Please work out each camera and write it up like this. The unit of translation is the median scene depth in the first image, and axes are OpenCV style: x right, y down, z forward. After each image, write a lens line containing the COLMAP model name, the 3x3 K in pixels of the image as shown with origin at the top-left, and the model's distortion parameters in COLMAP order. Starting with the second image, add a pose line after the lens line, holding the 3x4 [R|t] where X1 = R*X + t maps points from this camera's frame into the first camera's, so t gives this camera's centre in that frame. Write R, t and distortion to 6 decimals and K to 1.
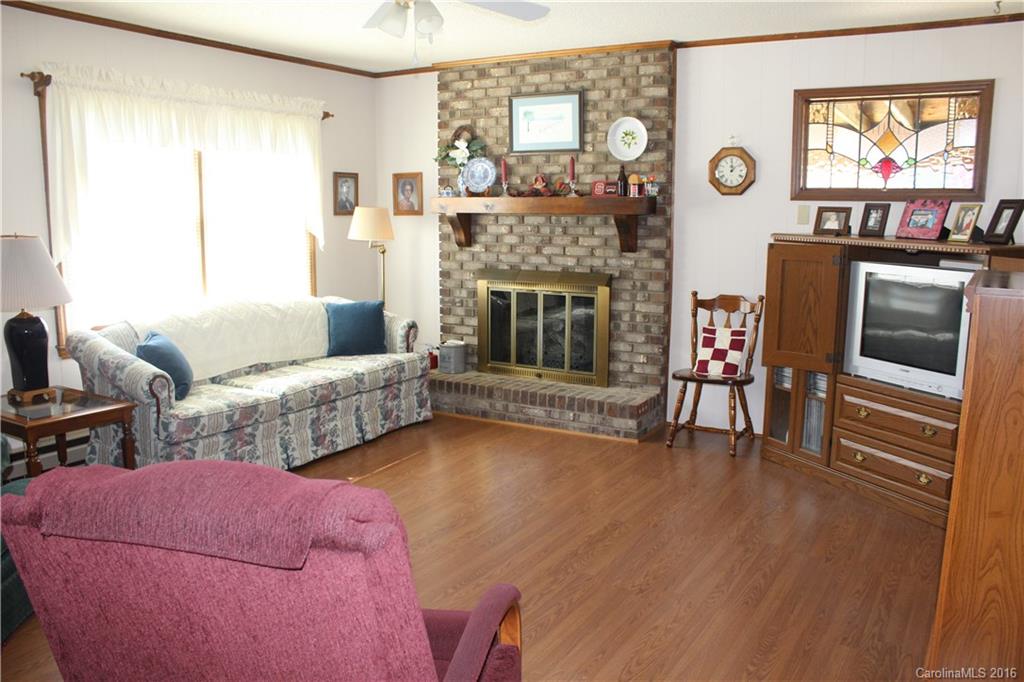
lens RADIAL K [[837.3, 0, 512.0], [0, 837.3, 341.0], [0, 0, 1]] dist [-0.167919, 0.151331]
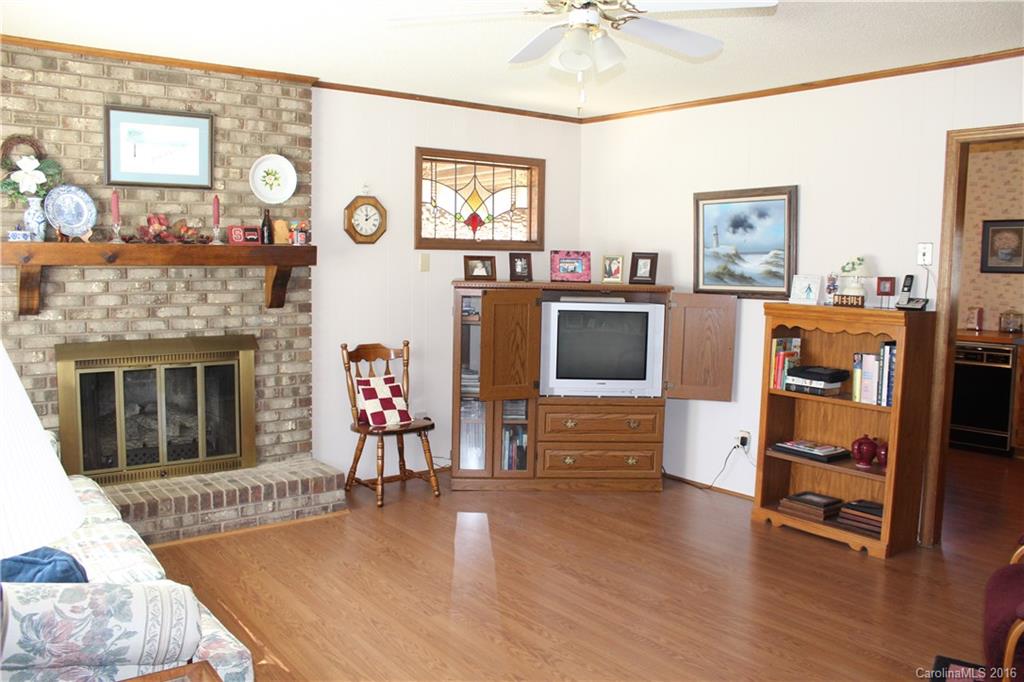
lens RADIAL K [[837.3, 0, 512.0], [0, 837.3, 341.0], [0, 0, 1]] dist [-0.167919, 0.151331]
pose [[0.384053, -0.089708, 0.918943, -0.565877], [0.130558, 0.990545, 0.042134, -0.075677], [-0.914034, 0.103794, 0.392134, 0.431697]]
